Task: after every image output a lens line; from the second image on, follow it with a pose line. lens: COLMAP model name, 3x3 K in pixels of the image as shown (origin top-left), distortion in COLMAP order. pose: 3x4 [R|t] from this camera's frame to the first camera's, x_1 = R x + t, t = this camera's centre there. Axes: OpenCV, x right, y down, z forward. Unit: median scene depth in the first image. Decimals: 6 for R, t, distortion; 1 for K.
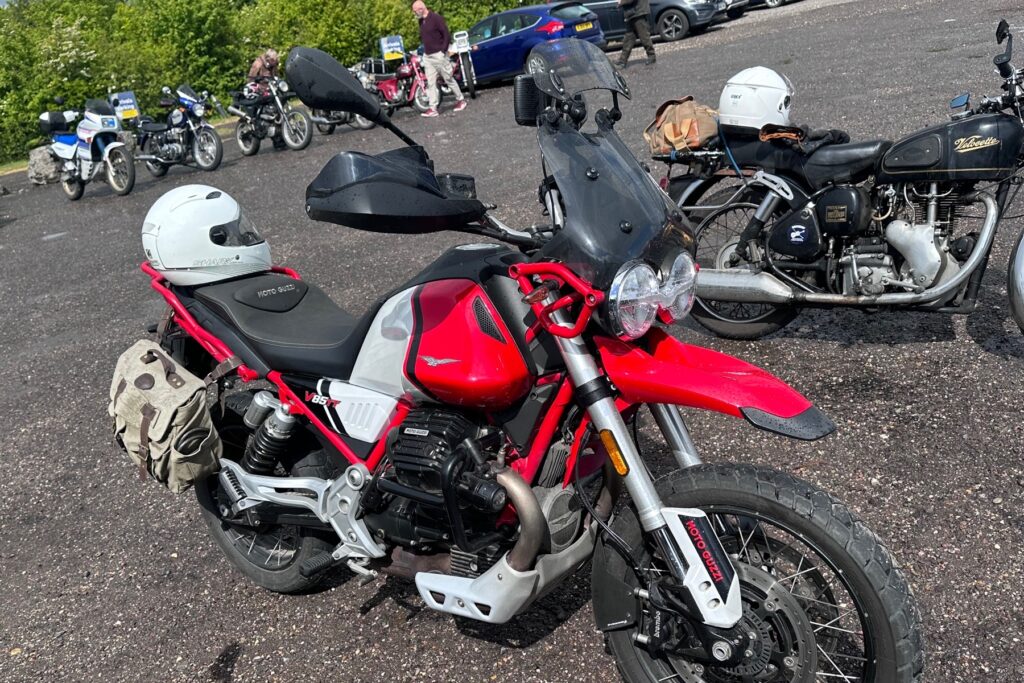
lens RADIAL K [[916.4, 0, 500.2], [0, 916.4, 377.9], [0, 0, 1]] dist [0.168709, -0.334736]
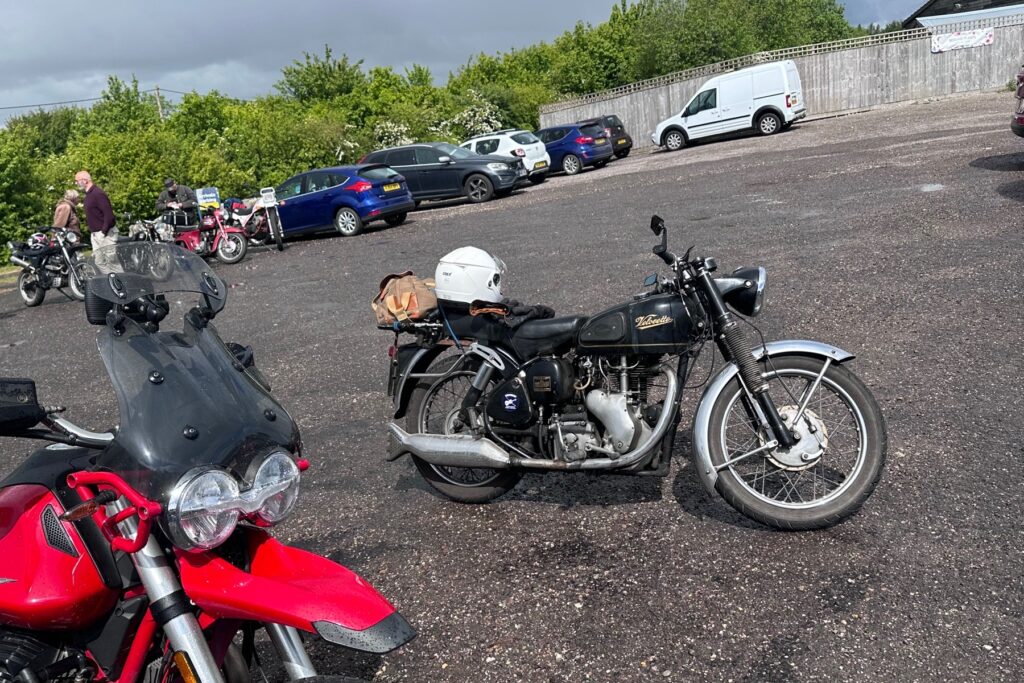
lens RADIAL K [[916.4, 0, 500.2], [0, 916.4, 377.9], [0, 0, 1]] dist [0.168709, -0.334736]
pose [[0.983261, -0.010259, 0.181915, 0.117941], [0.037956, 0.988043, -0.149434, -0.027585], [-0.178207, 0.153837, 0.971893, 0.001166]]
